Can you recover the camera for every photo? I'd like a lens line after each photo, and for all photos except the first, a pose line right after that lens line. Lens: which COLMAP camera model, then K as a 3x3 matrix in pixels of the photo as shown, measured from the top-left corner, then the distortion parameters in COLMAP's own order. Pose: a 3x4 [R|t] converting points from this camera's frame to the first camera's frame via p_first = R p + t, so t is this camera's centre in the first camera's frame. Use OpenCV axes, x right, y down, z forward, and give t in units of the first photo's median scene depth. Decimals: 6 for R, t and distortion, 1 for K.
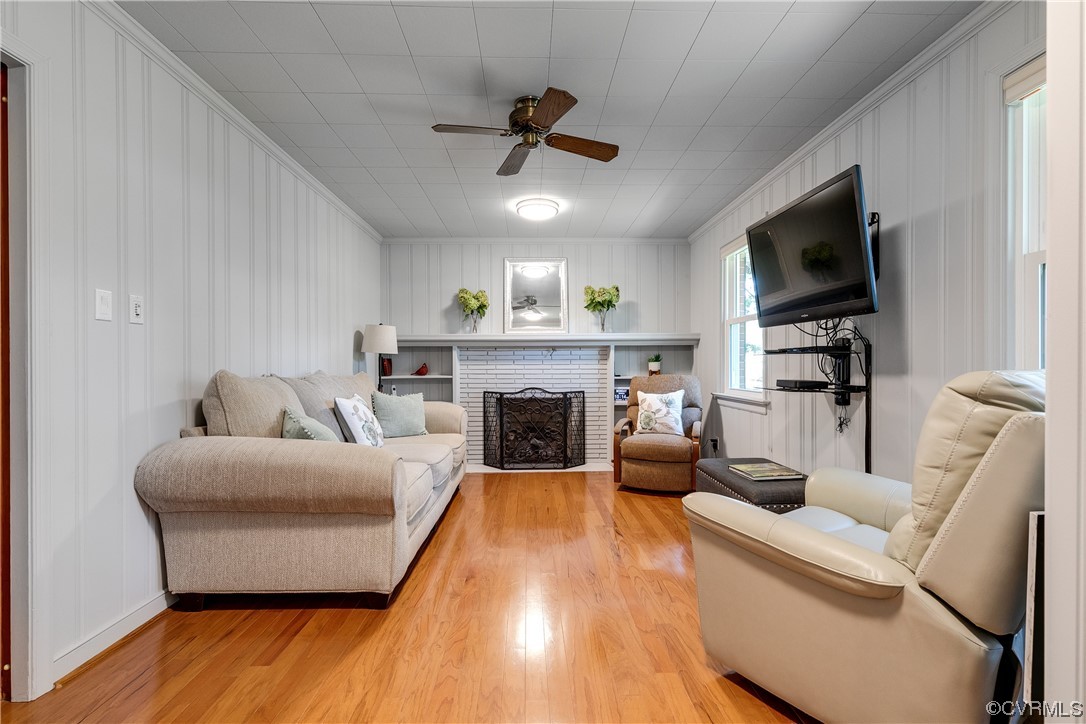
lens RADIAL K [[503.6, 0, 549.6], [0, 503.6, 363.3], [0, 0, 1]] dist [-0.000638, -0.001282]
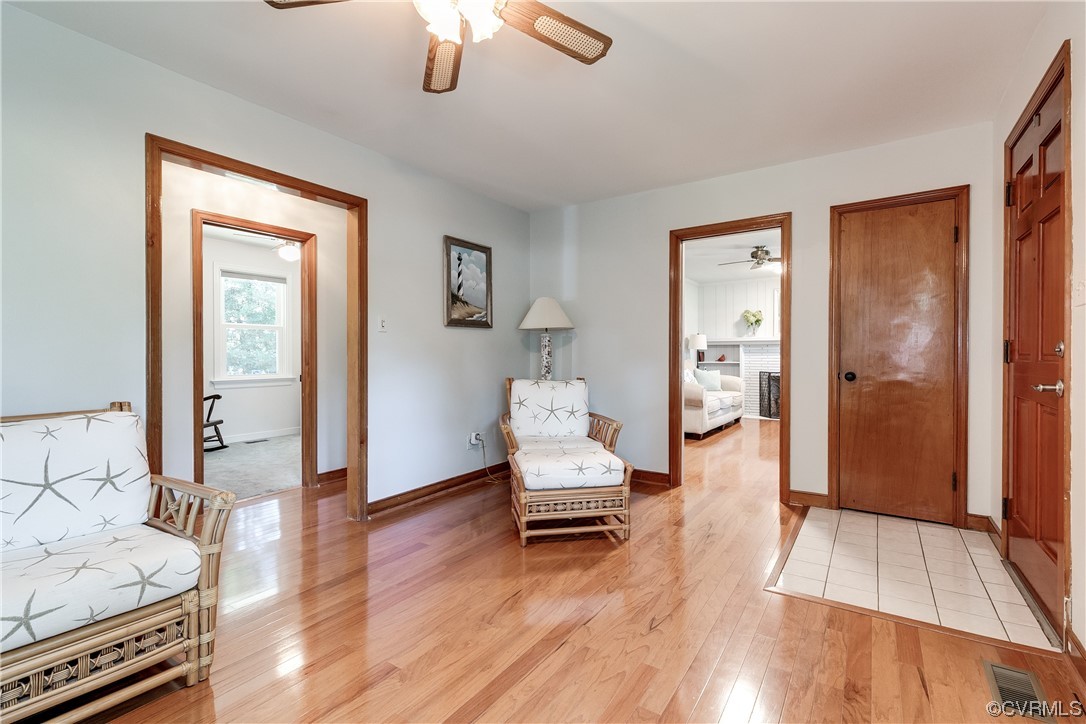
lens RADIAL K [[503.6, 0, 546.4], [0, 503.6, 359.1], [0, 0, 1]] dist [-0.000638, -0.001282]
pose [[0.817717, 0.007858, -0.575566, 0.252963], [-0.003517, 0.999956, 0.008656, 0.003064], [0.575609, -0.005054, 0.817709, -0.769320]]
